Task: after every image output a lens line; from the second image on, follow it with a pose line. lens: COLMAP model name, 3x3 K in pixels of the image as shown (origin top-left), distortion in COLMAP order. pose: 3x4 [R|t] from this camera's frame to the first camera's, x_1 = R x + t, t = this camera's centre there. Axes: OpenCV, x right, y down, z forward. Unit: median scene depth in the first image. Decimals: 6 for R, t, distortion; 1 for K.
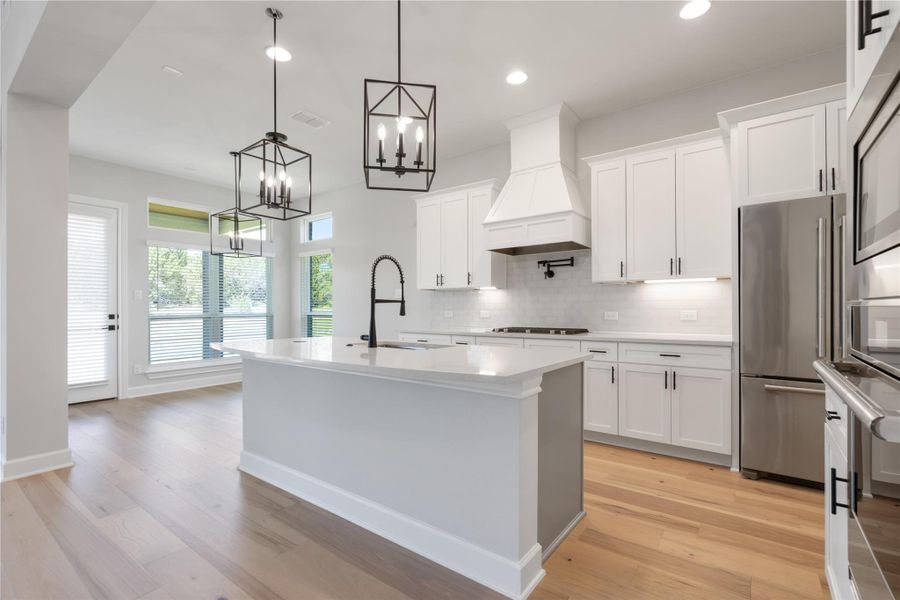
lens RADIAL K [[409.2, 0, 456.3], [0, 409.2, 307.0], [0, 0, 1]] dist [-0.007514, 0.002094]
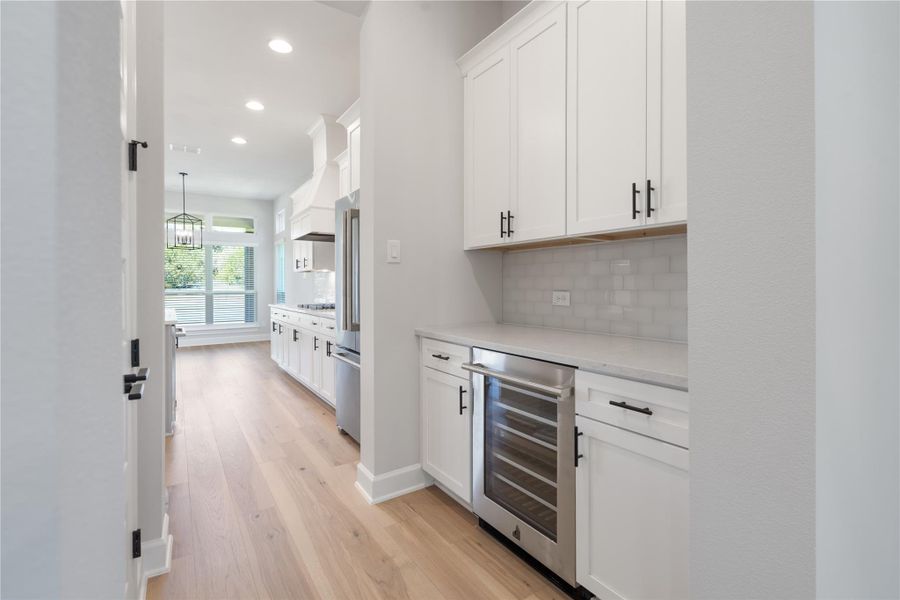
lens RADIAL K [[409.2, 0, 449.6], [0, 409.2, 289.0], [0, 0, 1]] dist [-0.007514, 0.002094]
pose [[0.941998, 0.002500, -0.335610, 0.971322], [0.000915, 0.999949, 0.010017, -0.004672], [0.335618, -0.009743, 0.941948, -0.000166]]
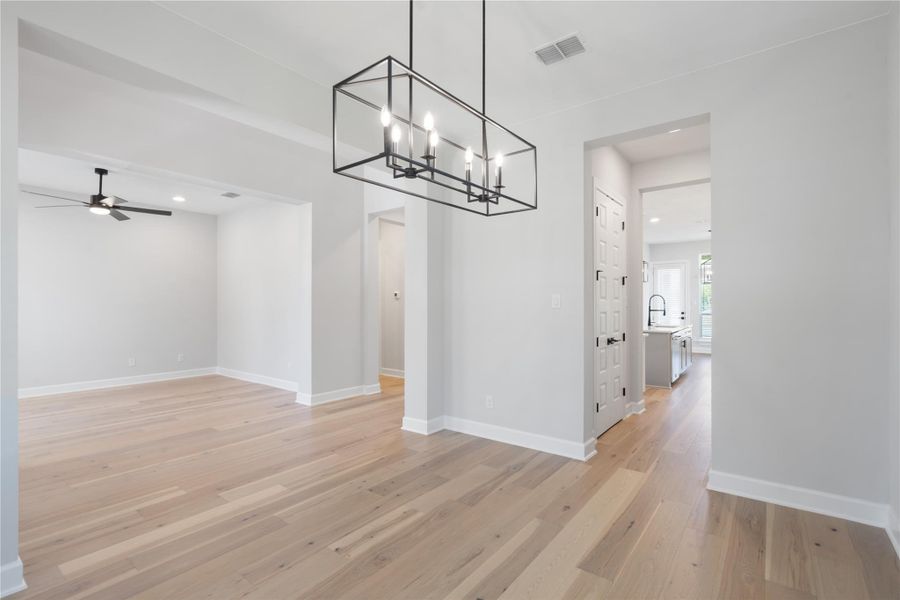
lens RADIAL K [[409.2, 0, 447.2], [0, 409.2, 300.2], [0, 0, 1]] dist [-0.007514, 0.002094]
pose [[-0.032049, -0.004341, -0.999477, 1.833765], [0.002390, 0.999987, -0.004420, -0.050718], [0.999483, -0.002530, -0.032038, -0.254771]]
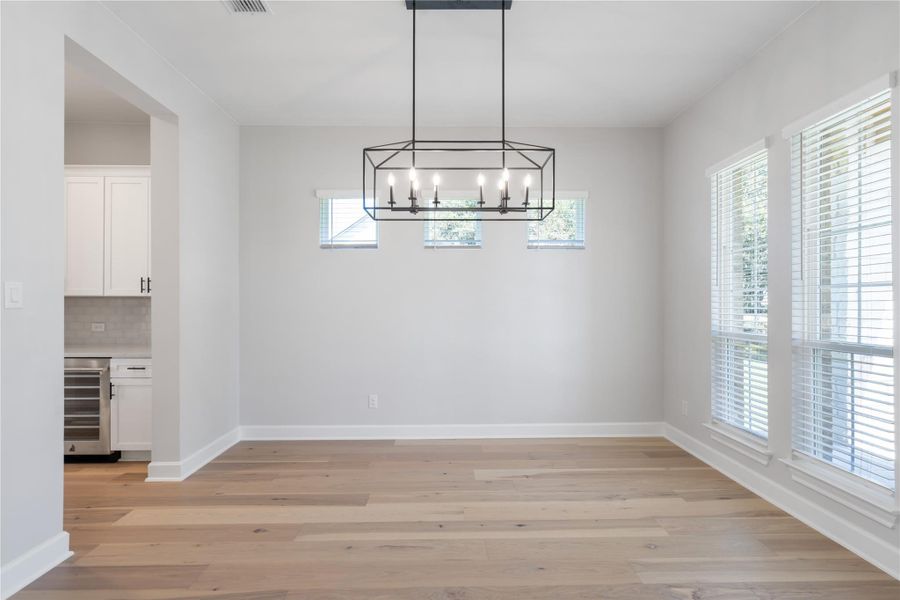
lens RADIAL K [[409.2, 0, 449.9], [0, 409.2, 305.8], [0, 0, 1]] dist [-0.007514, 0.002094]
pose [[0.786842, 0.005466, 0.617130, 0.986918], [-0.004067, 0.999985, -0.003672, -0.038769], [-0.617141, 0.000379, 0.786853, -0.731602]]
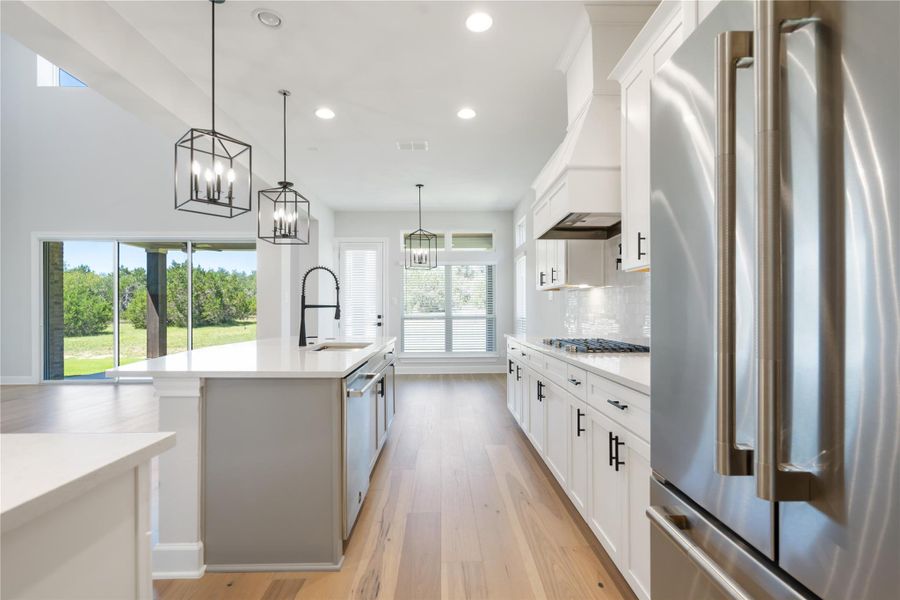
lens RADIAL K [[409.2, 0, 449.3], [0, 409.2, 308.7], [0, 0, 1]] dist [-0.007514, 0.002094]
pose [[0.611410, -0.002373, -0.791310, 0.628345], [0.002385, 0.999996, -0.001156, -0.003655], [0.791310, -0.001180, 0.611414, 0.394216]]
